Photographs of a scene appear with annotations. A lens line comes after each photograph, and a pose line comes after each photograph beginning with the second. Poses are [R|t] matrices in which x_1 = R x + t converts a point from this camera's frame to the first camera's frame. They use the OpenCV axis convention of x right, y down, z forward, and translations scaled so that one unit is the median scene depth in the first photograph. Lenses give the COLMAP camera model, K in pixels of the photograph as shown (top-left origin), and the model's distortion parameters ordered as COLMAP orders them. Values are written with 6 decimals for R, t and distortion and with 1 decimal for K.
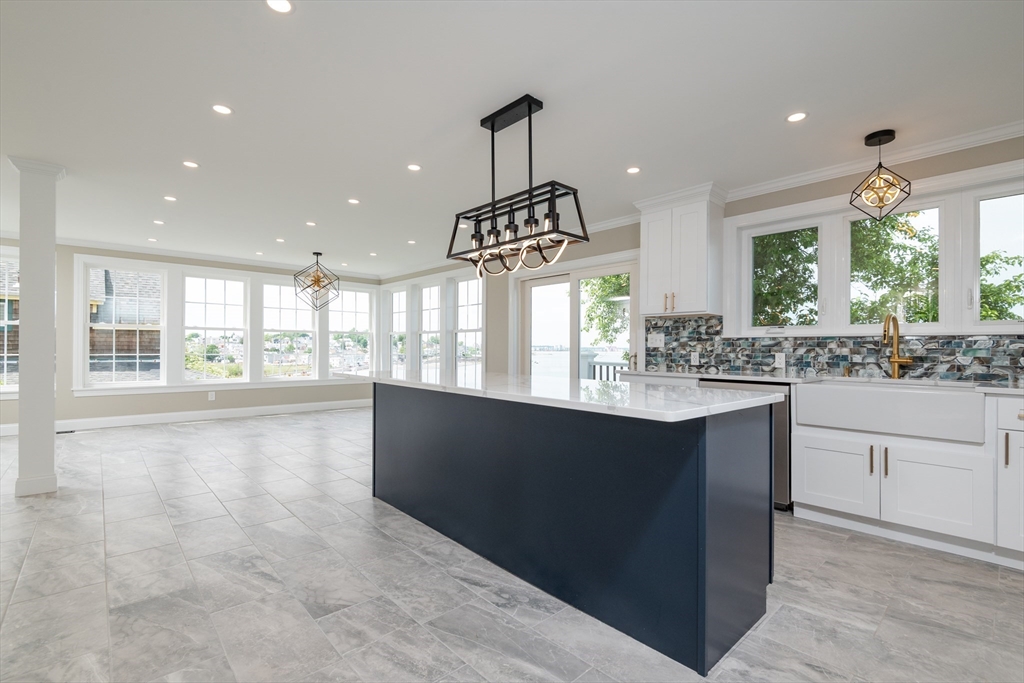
lens RADIAL K [[459.1, 0, 499.3], [0, 459.1, 348.1], [0, 0, 1]] dist [-0.005952, -0.000629]
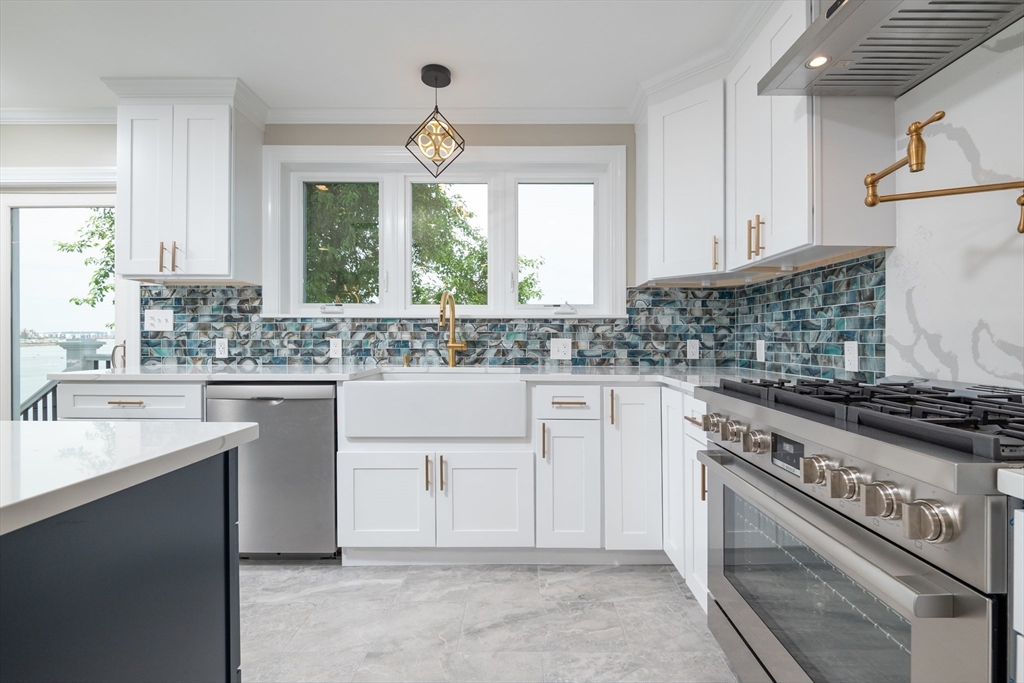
lens RADIAL K [[441.0, 0, 511.6], [0, 441.0, 342.1], [0, 0, 1]] dist [0.002897, -0.005947]
pose [[0.677212, -0.015033, 0.735635, 0.265520], [0.001960, 0.999825, 0.018627, 0.003626], [-0.735786, -0.011172, 0.677122, 0.282893]]
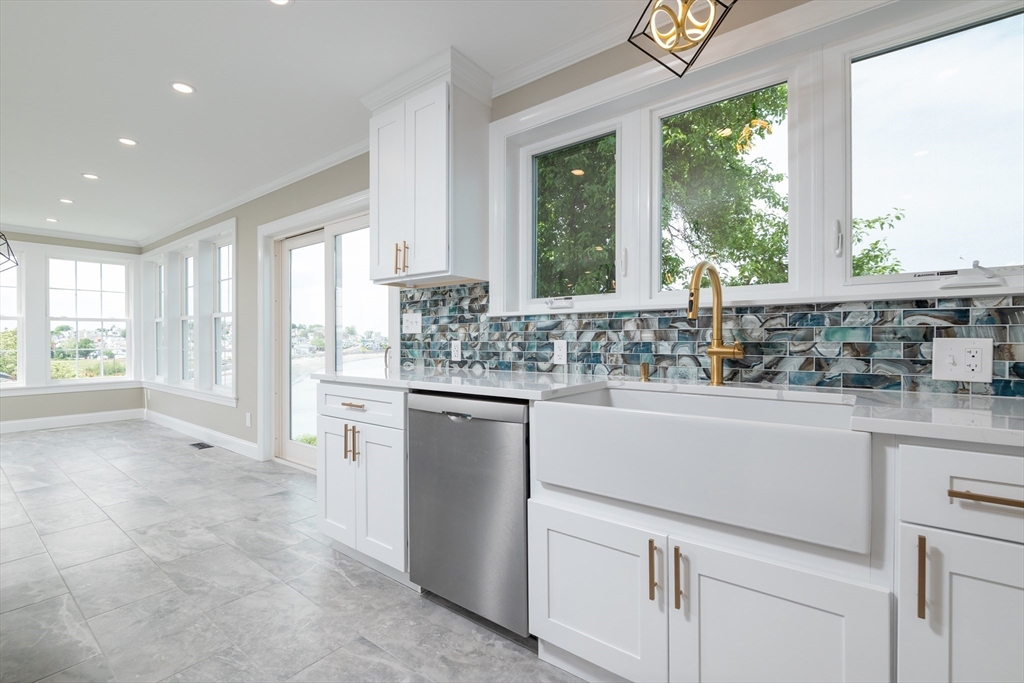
lens RADIAL K [[441.0, 0, 511.6], [0, 441.0, 342.1], [0, 0, 1]] dist [0.002897, -0.005947]
pose [[0.984914, -0.013605, 0.172508, 0.439135], [0.012000, 0.999874, 0.010344, 0.006615], [-0.172627, -0.008118, 0.984954, 0.430582]]
